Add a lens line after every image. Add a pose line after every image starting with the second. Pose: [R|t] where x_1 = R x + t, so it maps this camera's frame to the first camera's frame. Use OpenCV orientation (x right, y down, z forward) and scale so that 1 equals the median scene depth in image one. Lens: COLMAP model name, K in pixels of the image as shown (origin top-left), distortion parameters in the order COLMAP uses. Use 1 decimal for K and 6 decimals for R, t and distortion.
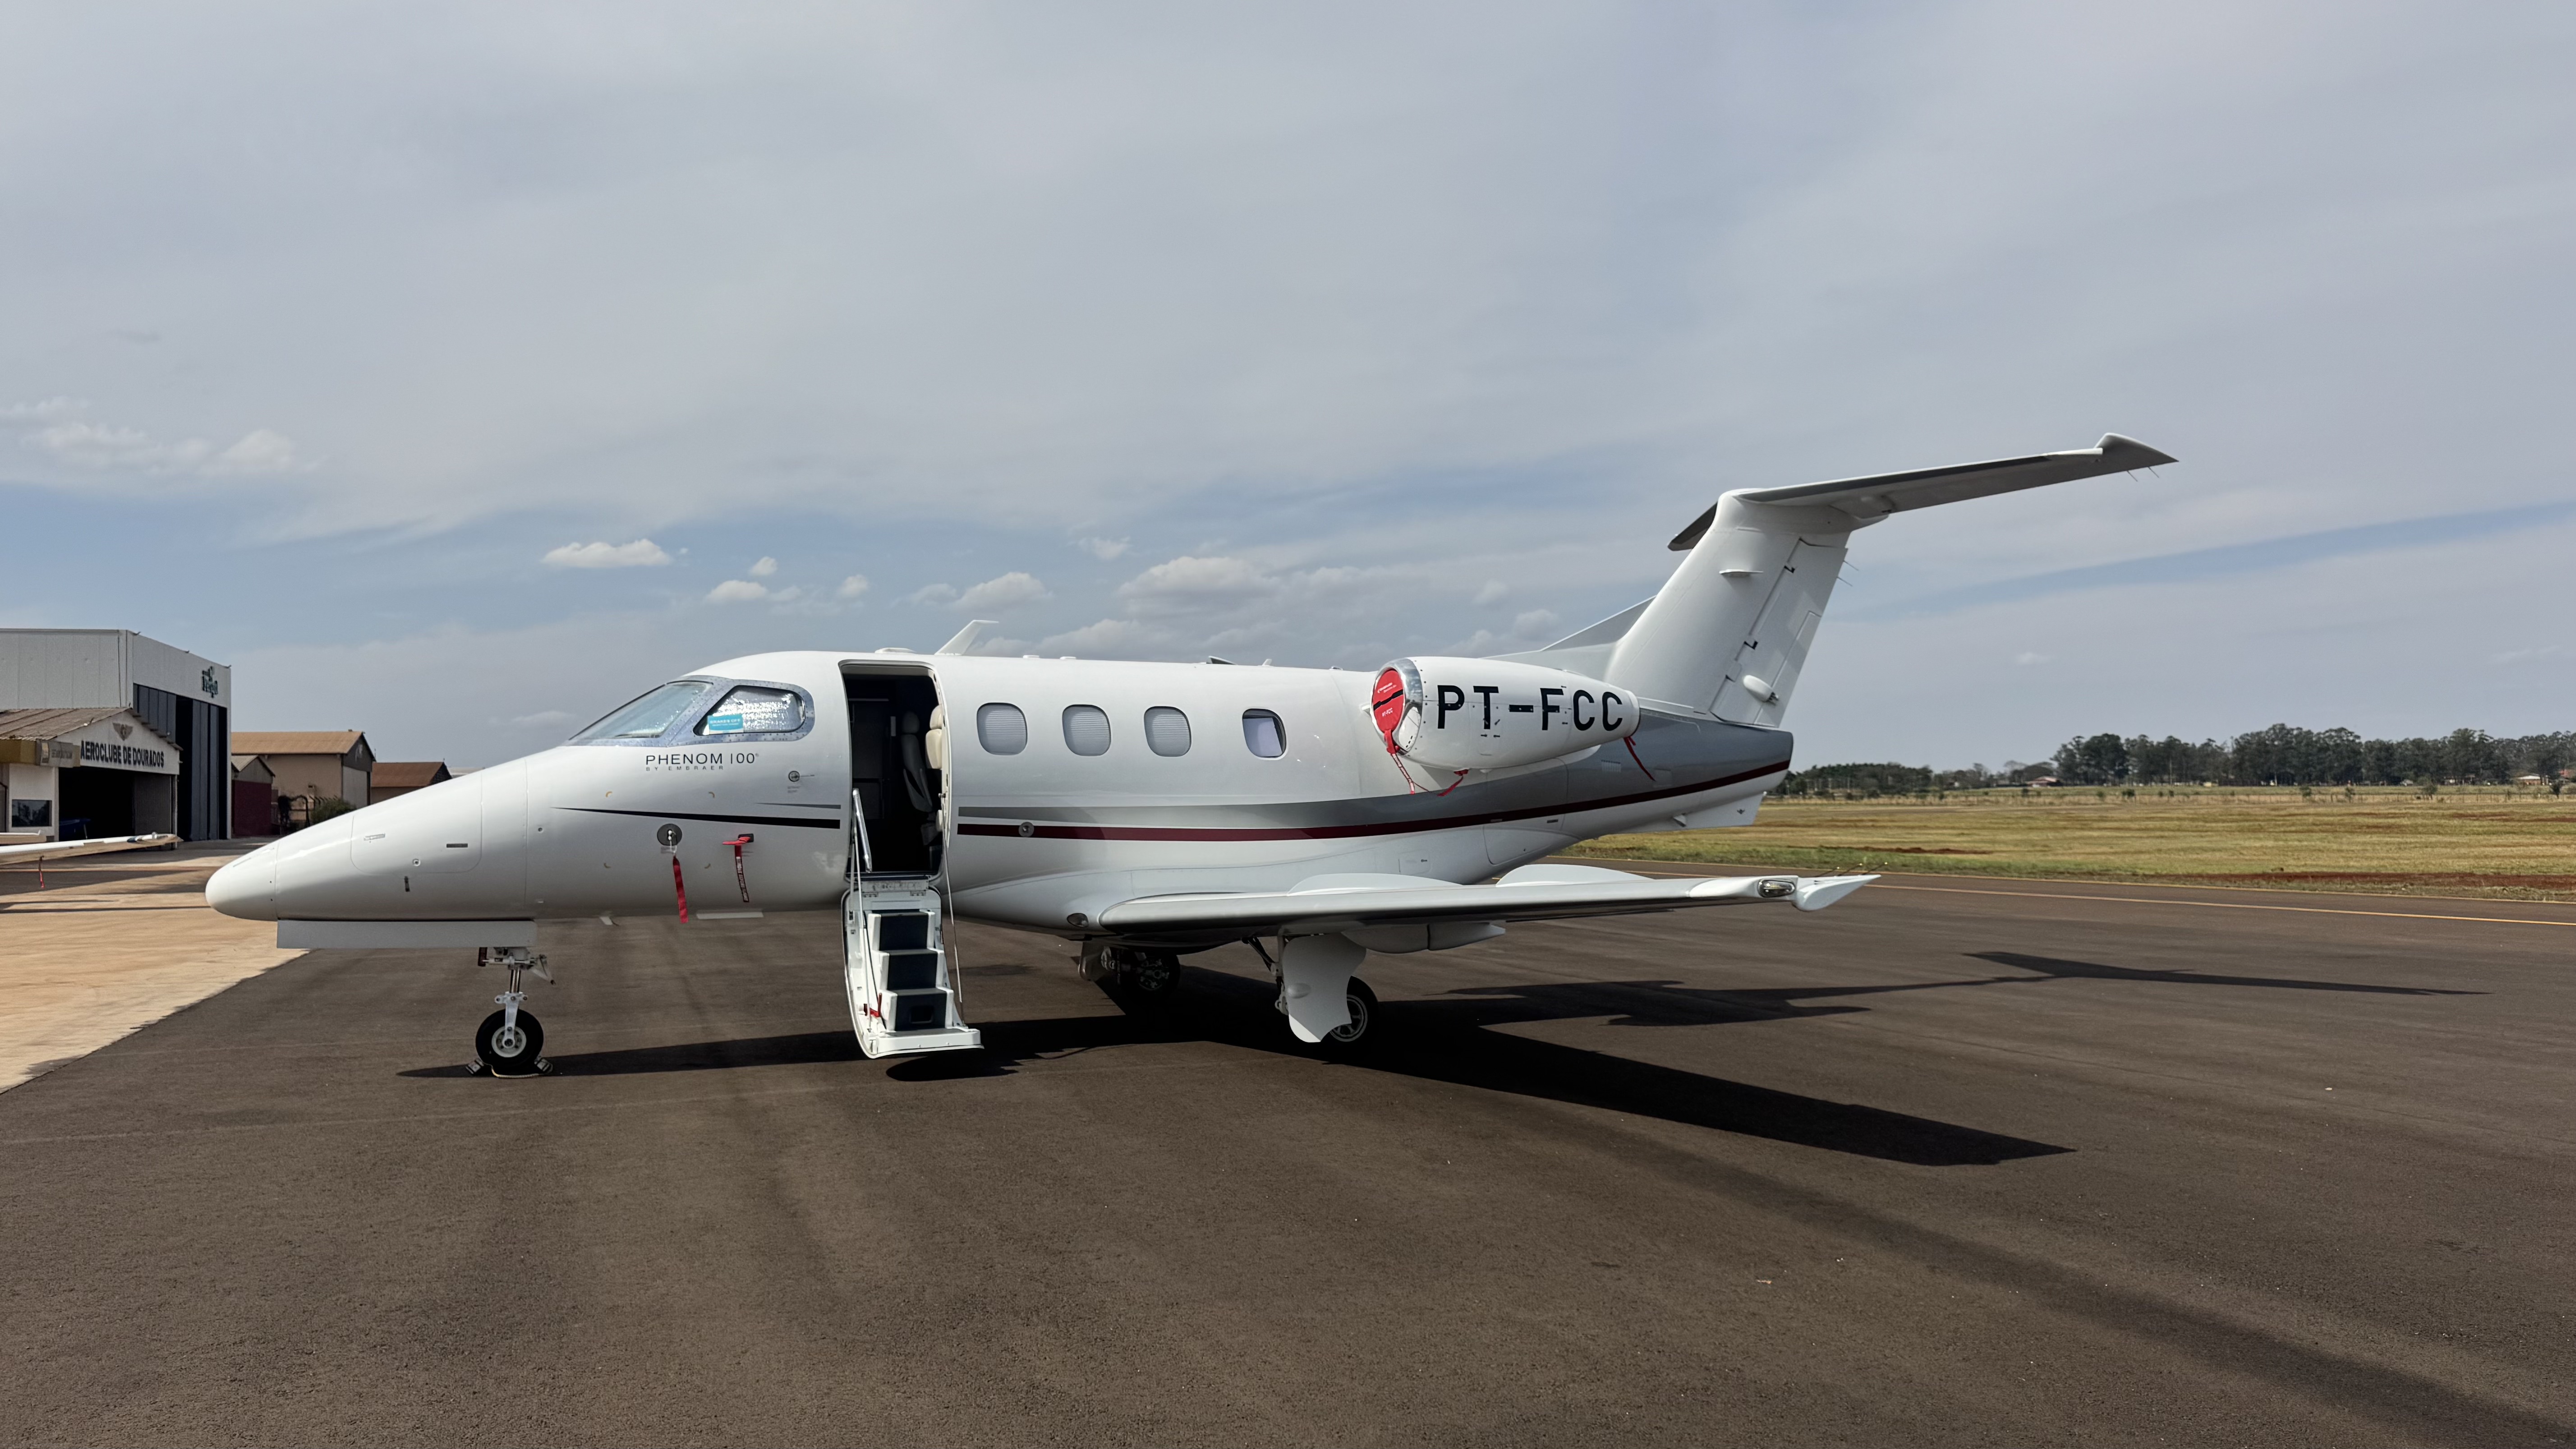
lens RADIAL K [[1858.8, 0, 1271.8], [0, 1858.8, 741.3], [0, 0, 1]] dist [0.080087, -0.093244]
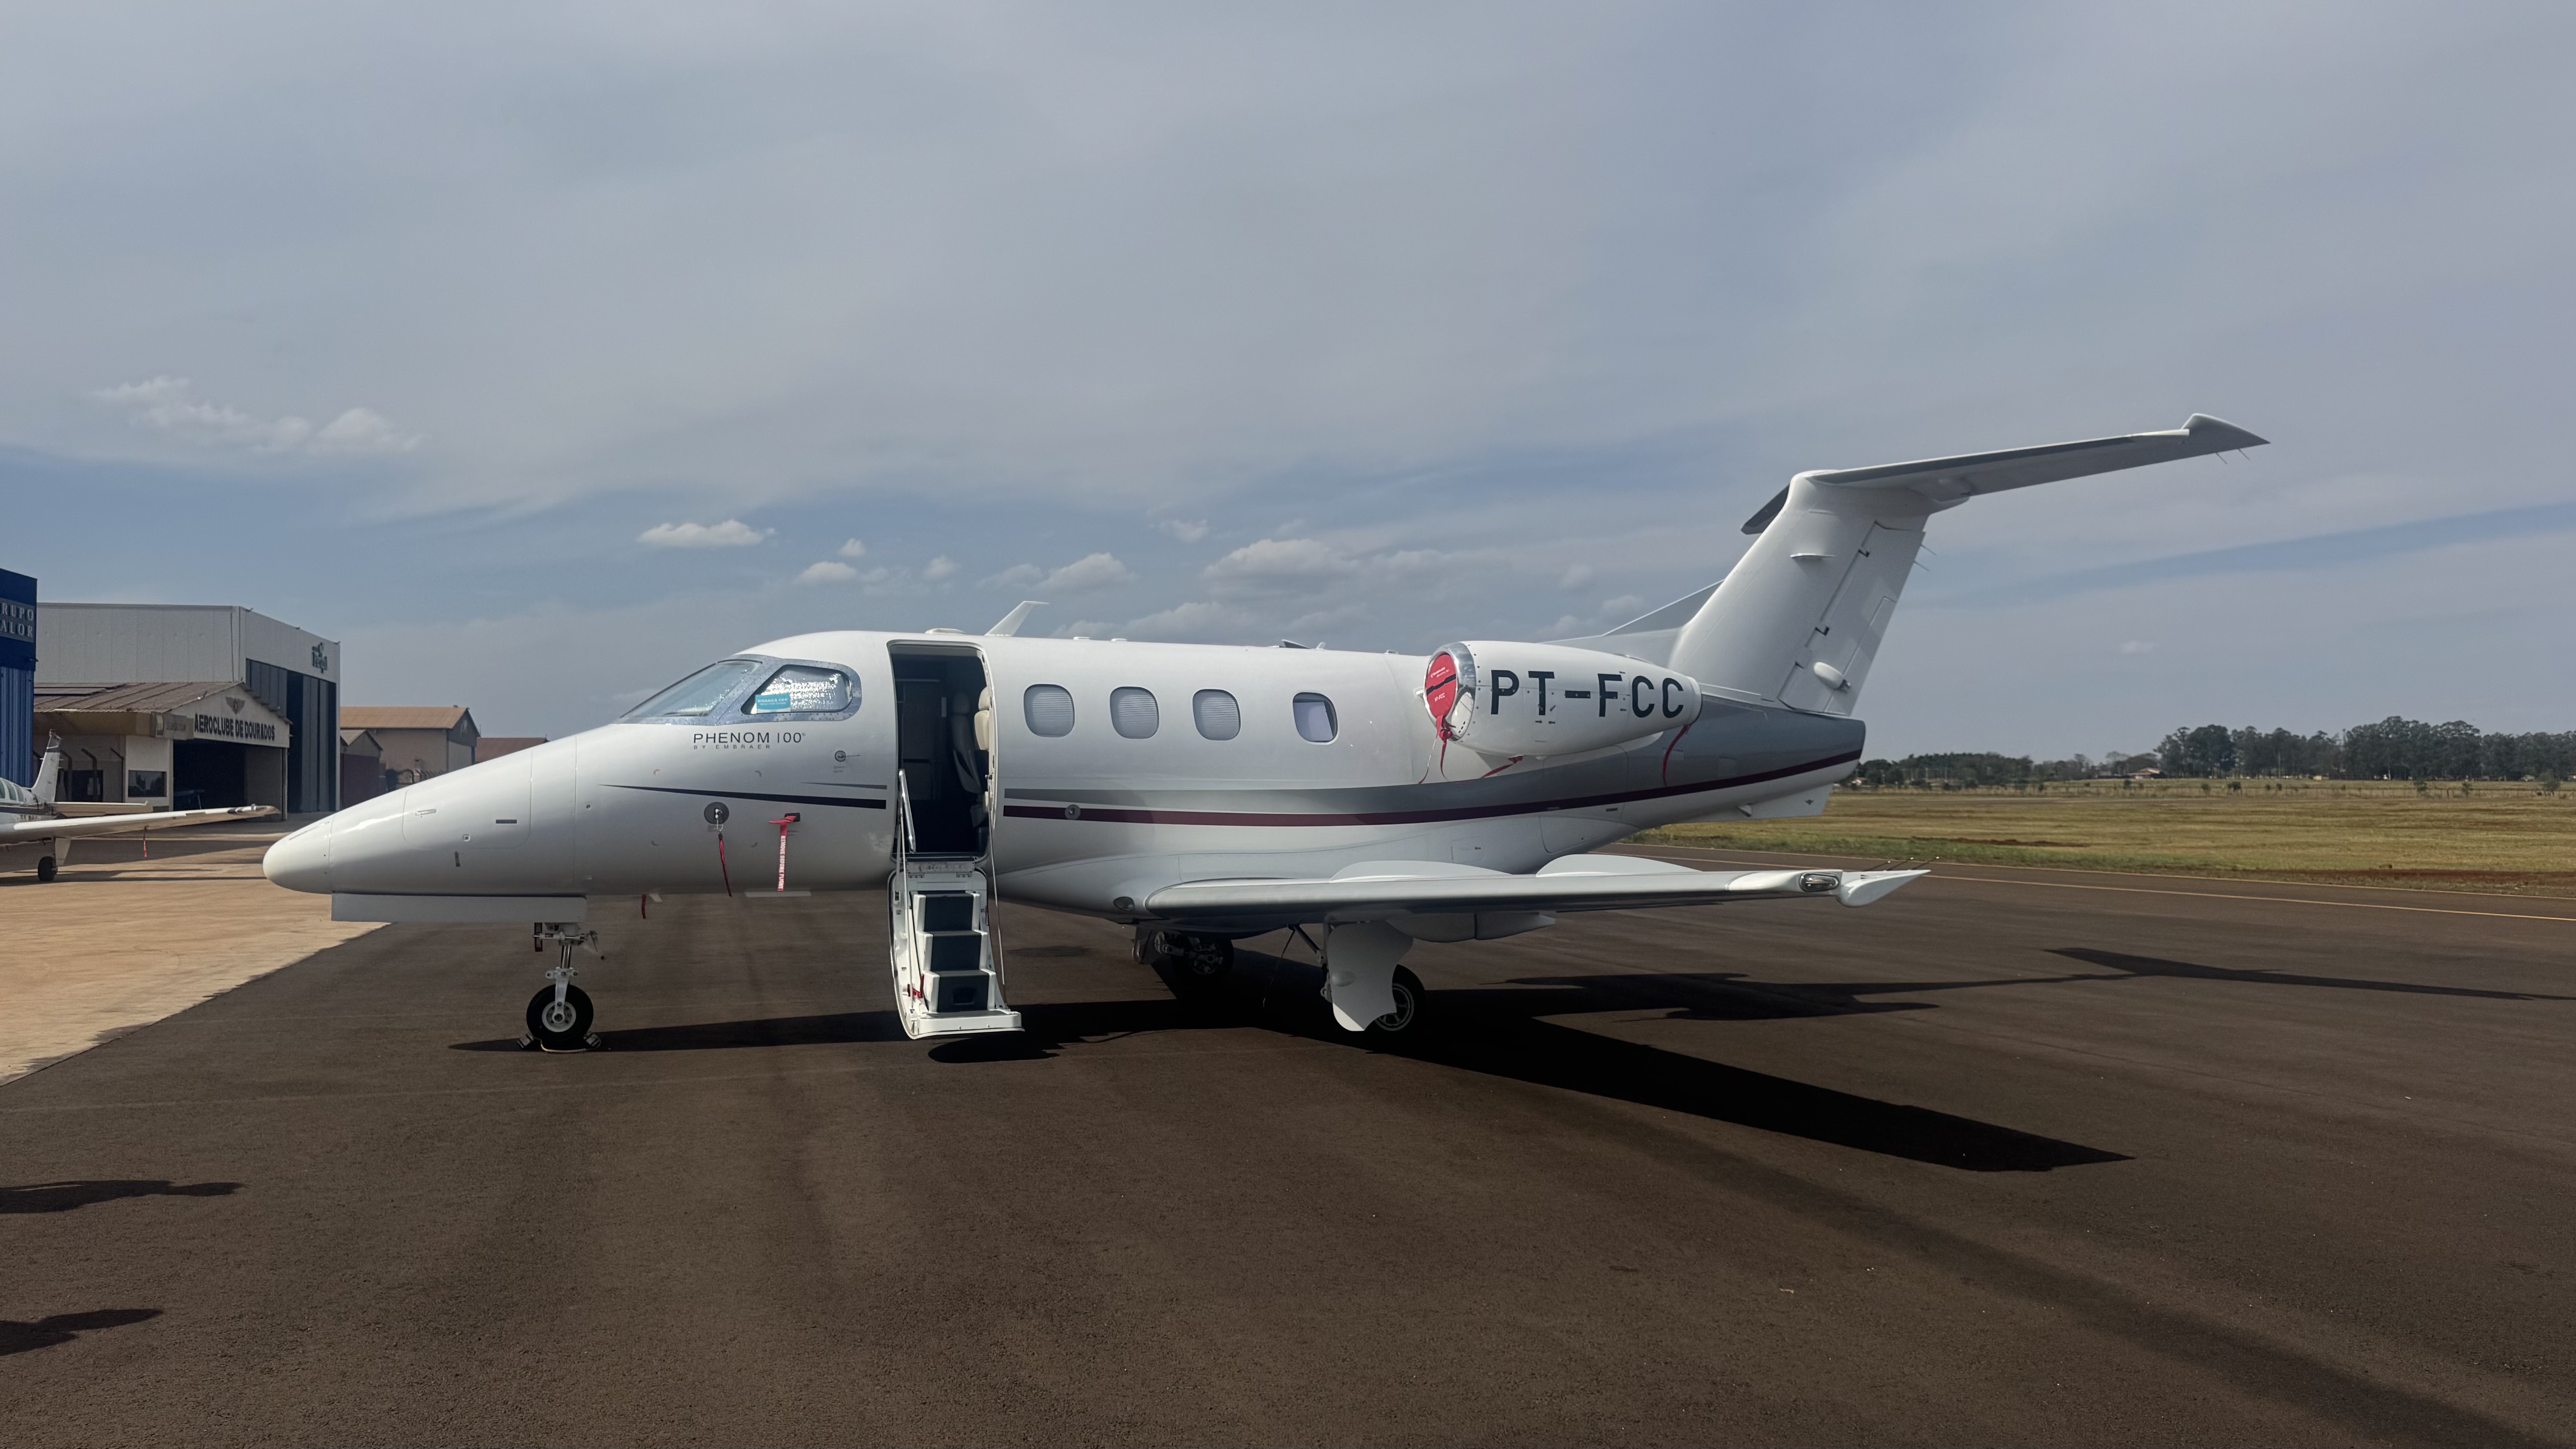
lens RADIAL K [[1858.8, 0, 1269.7], [0, 1858.8, 744.0], [0, 0, 1]] dist [0.080087, -0.093244]
pose [[0.998792, 0.009599, -0.048200, 0.019790], [-0.009093, 0.999901, 0.010696, -0.000535], [0.048298, -0.010245, 0.998780, 0.012771]]
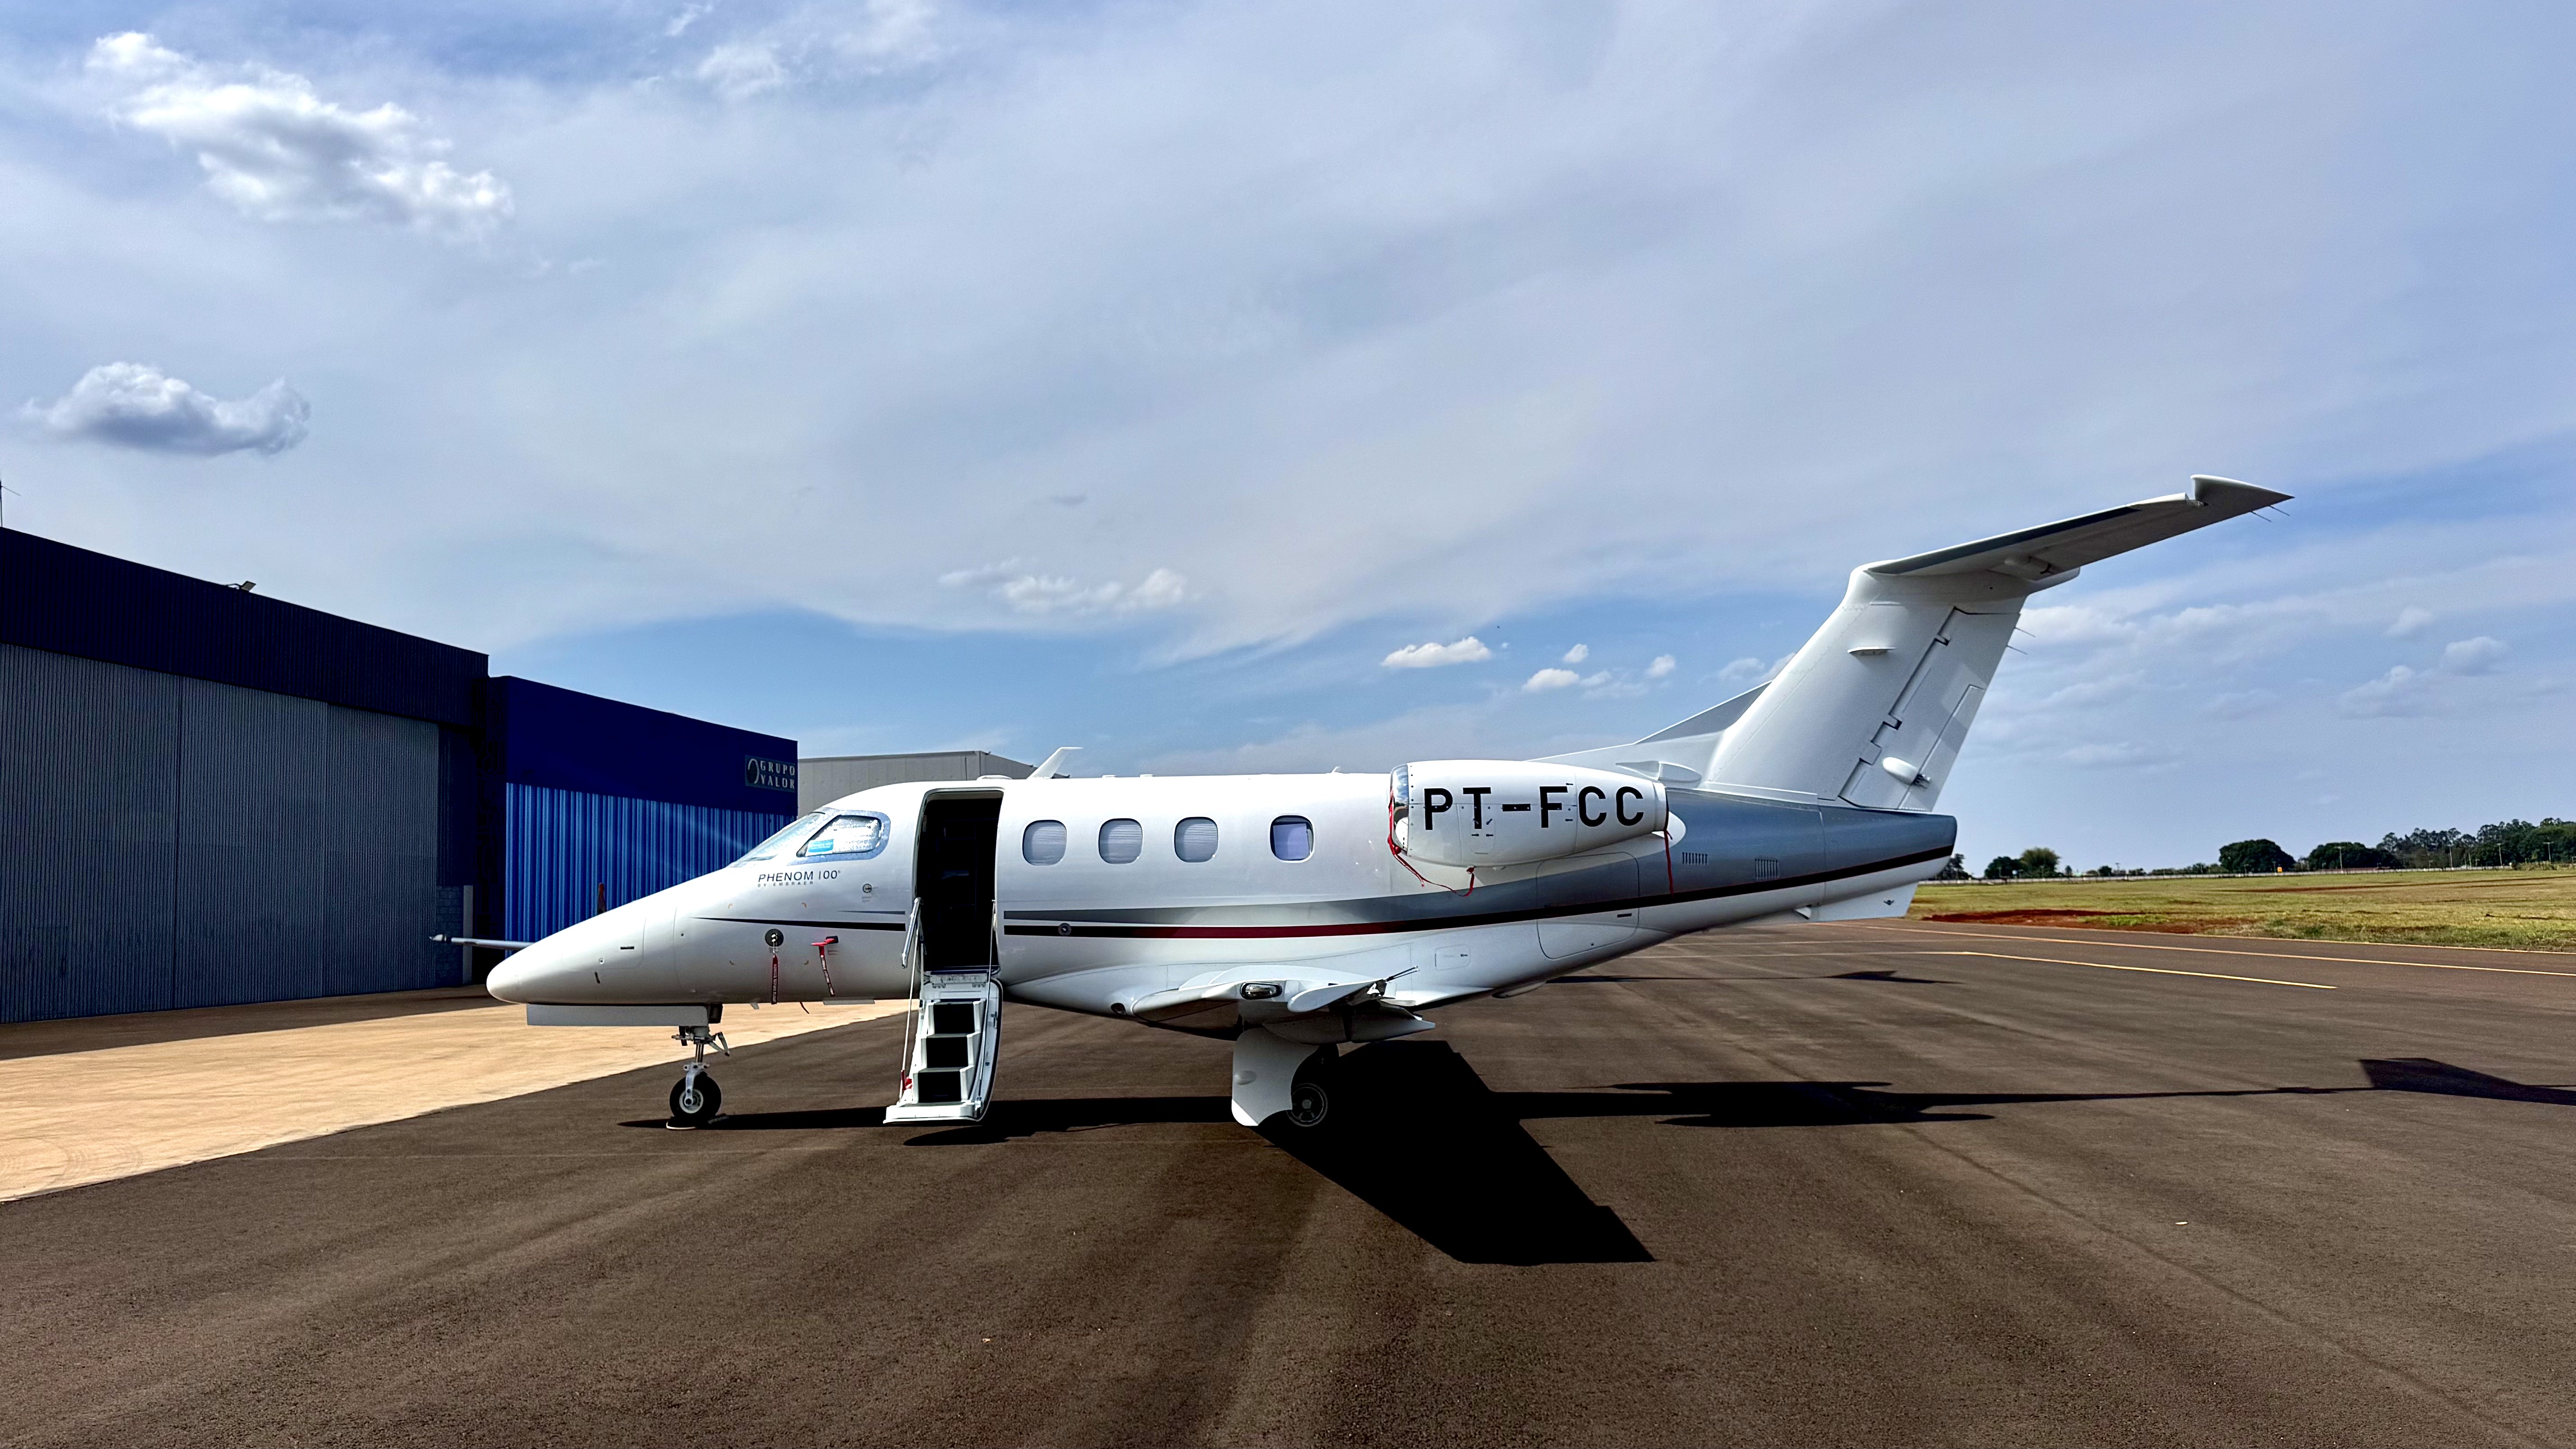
lens RADIAL K [[1858.8, 0, 1309.6], [0, 1858.8, 703.3], [0, 0, 1]] dist [0.080087, -0.093244]
pose [[0.901365, -0.057383, -0.429241, 0.484506], [0.031548, 0.997249, -0.067071, -0.009774], [0.431910, 0.046914, 0.900696, 0.017819]]
